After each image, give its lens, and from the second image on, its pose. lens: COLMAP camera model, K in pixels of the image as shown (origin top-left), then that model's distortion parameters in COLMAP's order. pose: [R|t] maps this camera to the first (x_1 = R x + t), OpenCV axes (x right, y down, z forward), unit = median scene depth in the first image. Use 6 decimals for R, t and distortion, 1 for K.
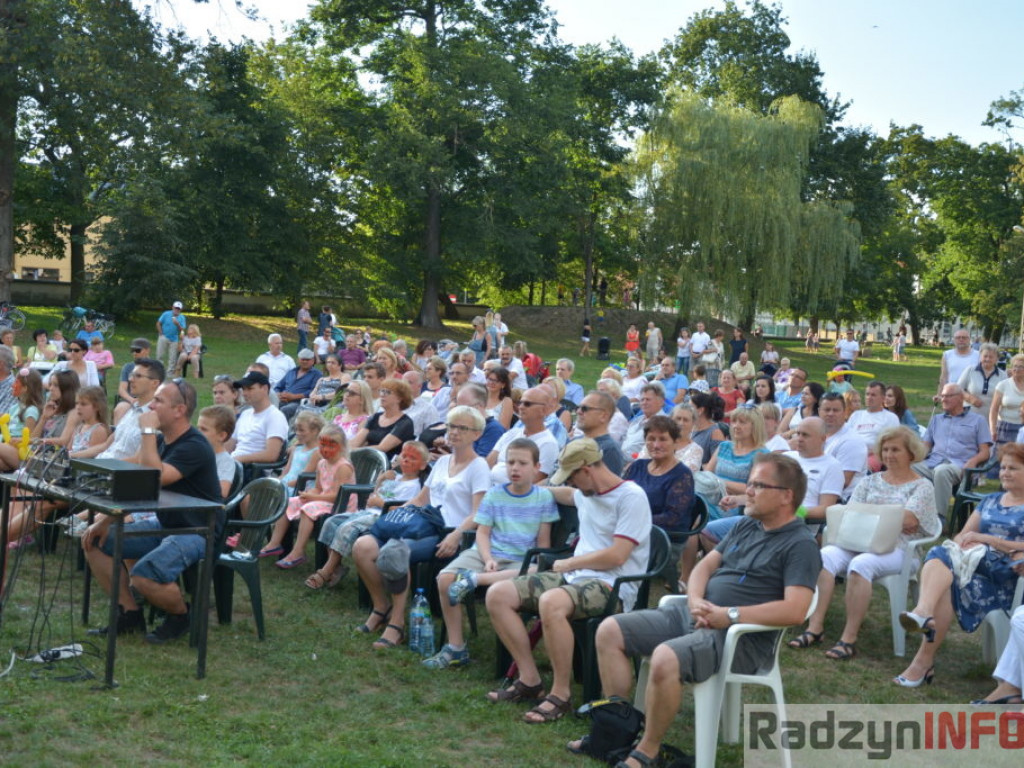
lens RADIAL K [[1352.2, 0, 456.1], [0, 1352.2, 386.9], [0, 0, 1]] dist [-0.023547, 0.804334]
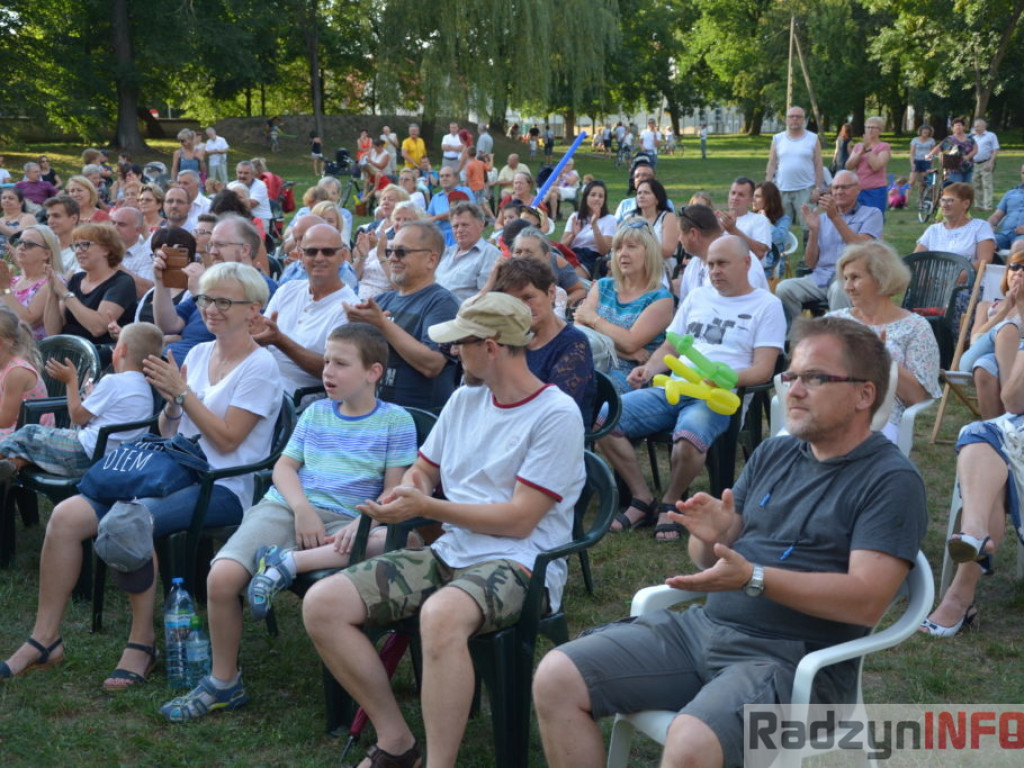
lens RADIAL K [[1352.2, 0, 456.1], [0, 1352.2, 386.9], [0, 0, 1]] dist [-0.023547, 0.804334]
pose [[0.975009, -0.098519, 0.199127, -0.005300], [0.071103, 0.987533, 0.140441, -0.002612], [-0.210480, -0.122773, 0.969858, 0.126688]]
